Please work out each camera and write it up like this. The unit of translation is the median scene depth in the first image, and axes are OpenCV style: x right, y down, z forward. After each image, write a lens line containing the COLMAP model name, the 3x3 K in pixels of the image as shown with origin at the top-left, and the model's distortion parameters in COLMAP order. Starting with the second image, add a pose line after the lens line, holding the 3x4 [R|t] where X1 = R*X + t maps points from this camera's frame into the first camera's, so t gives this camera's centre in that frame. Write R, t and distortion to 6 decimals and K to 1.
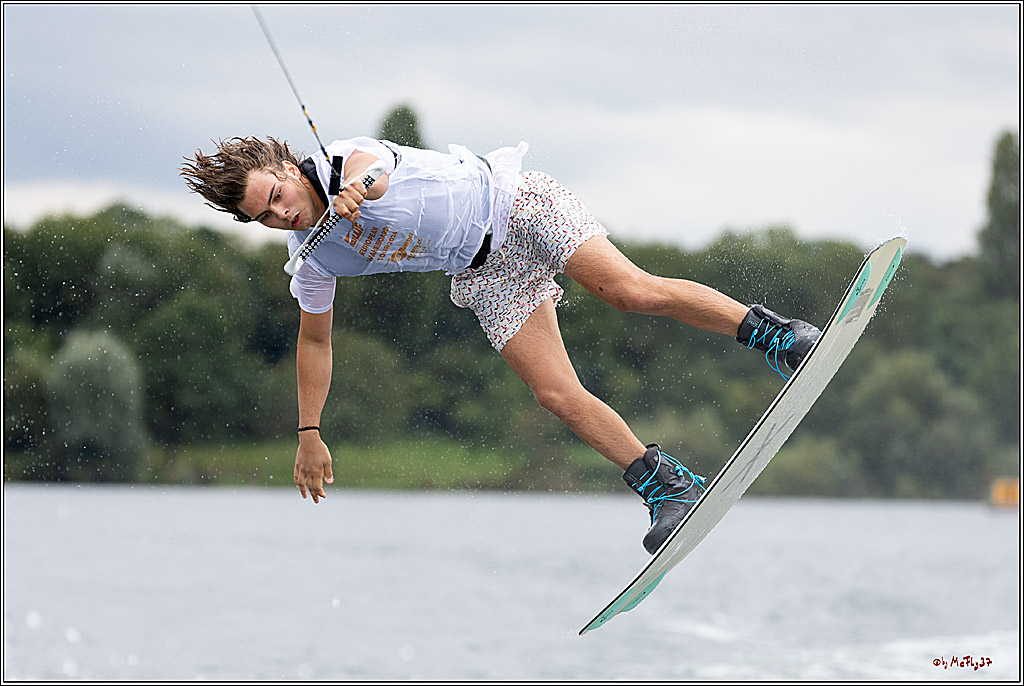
lens RADIAL K [[5801.7, 0, 511.1], [0, 5801.7, 343.4], [0, 0, 1]] dist [-1.898589, 0.000000]
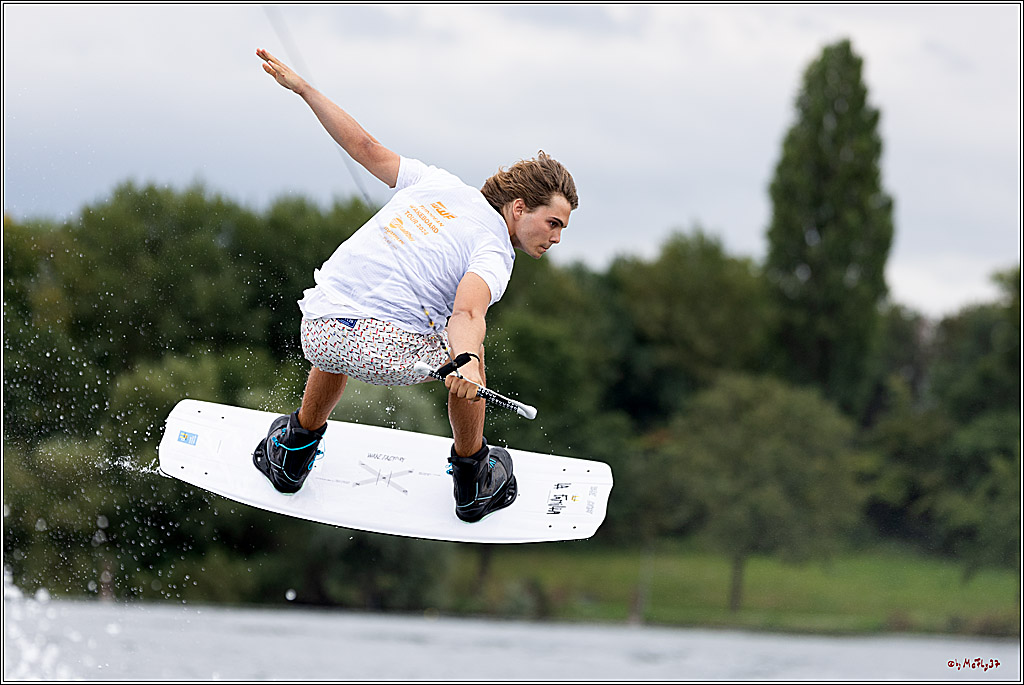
lens RADIAL K [[5801.7, 0, 513.2], [0, 5801.7, 343.6], [0, 0, 1]] dist [-1.898589, 0.000000]
pose [[0.998723, 0.027004, -0.042697, -0.029330], [-0.027728, 0.999480, -0.016456, 0.005203], [0.042230, 0.017619, 0.998953, 0.367009]]
